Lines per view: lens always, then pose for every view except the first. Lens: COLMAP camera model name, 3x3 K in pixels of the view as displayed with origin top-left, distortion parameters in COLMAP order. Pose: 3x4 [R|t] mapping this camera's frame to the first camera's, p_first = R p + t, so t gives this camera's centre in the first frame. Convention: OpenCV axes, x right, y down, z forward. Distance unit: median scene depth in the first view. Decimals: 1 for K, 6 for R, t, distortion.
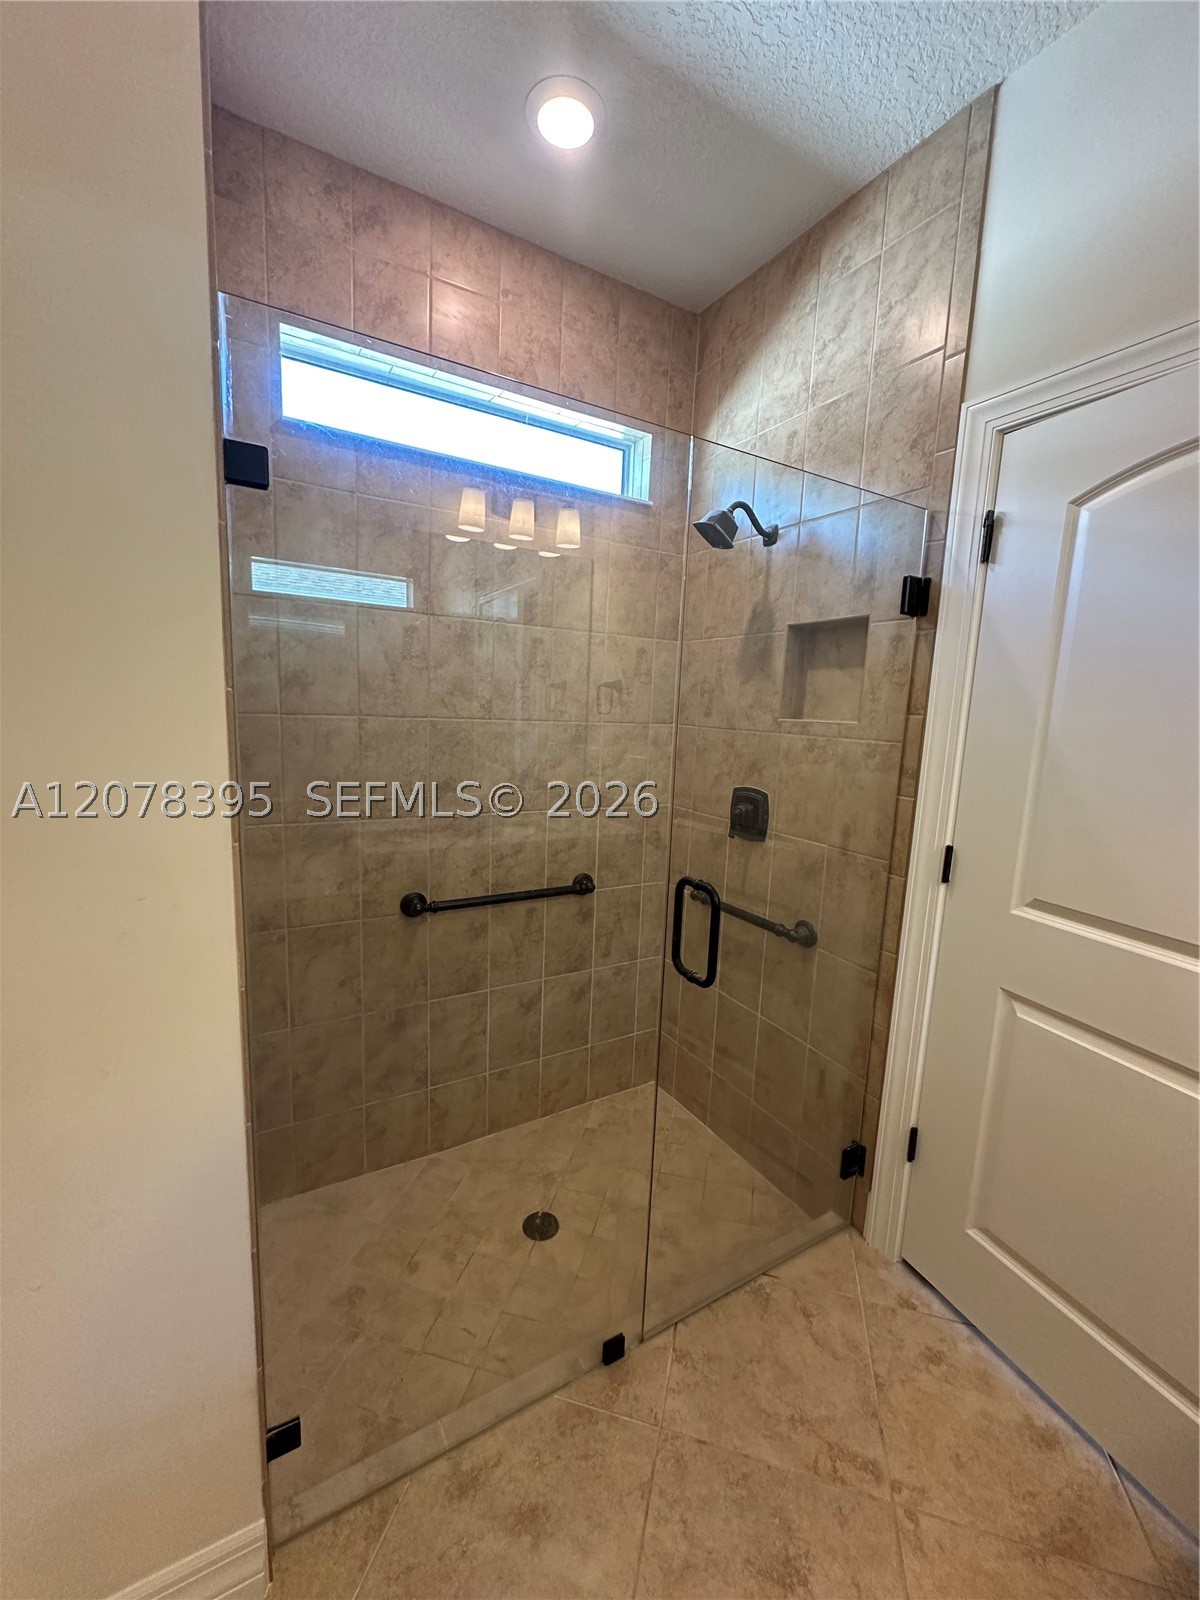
lens RADIAL K [[639.6, 0, 605.9], [0, 639.6, 797.2], [0, 0, 1]] dist [-0.001789, 0.000532]
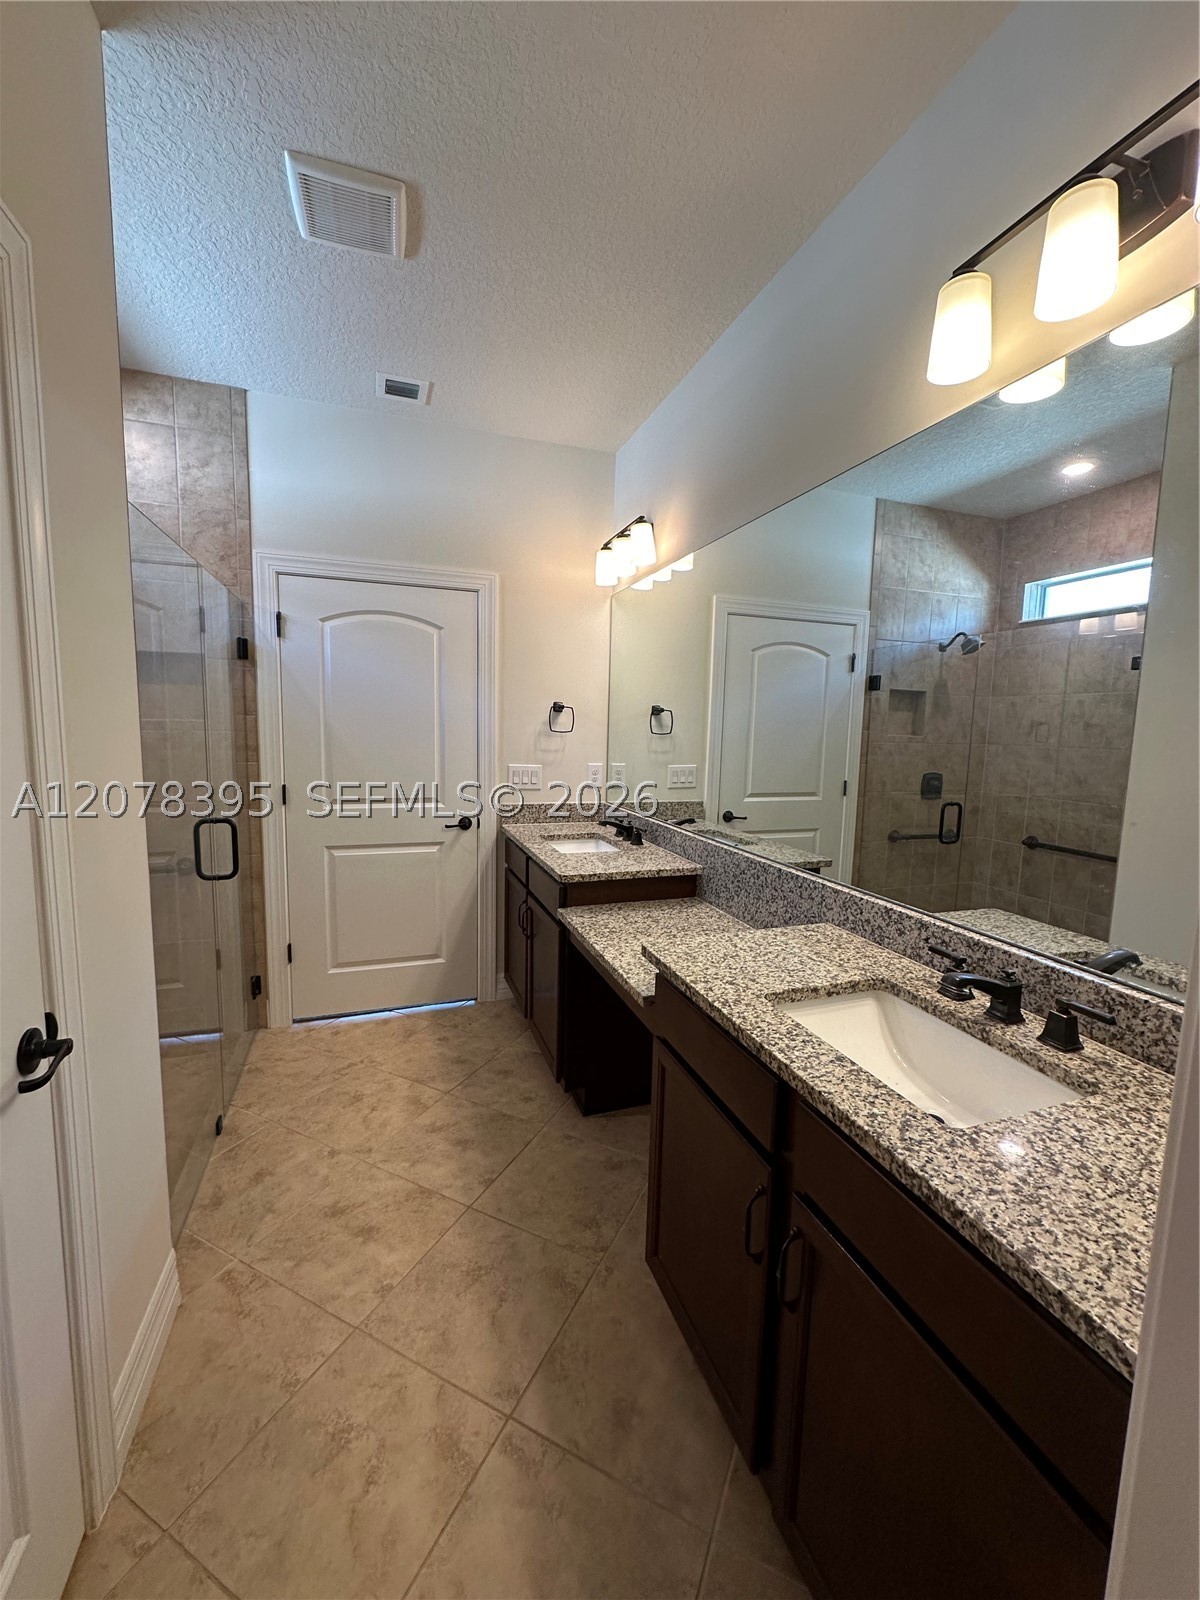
lens RADIAL K [[639.6, 0, 602.1], [0, 639.6, 796.3], [0, 0, 1]] dist [-0.001789, 0.000532]
pose [[0.183442, -0.139325, 0.973107, -1.161826], [0.127026, 0.984966, 0.117077, 0.007895], [-0.974789, 0.102133, 0.198382, -0.290139]]
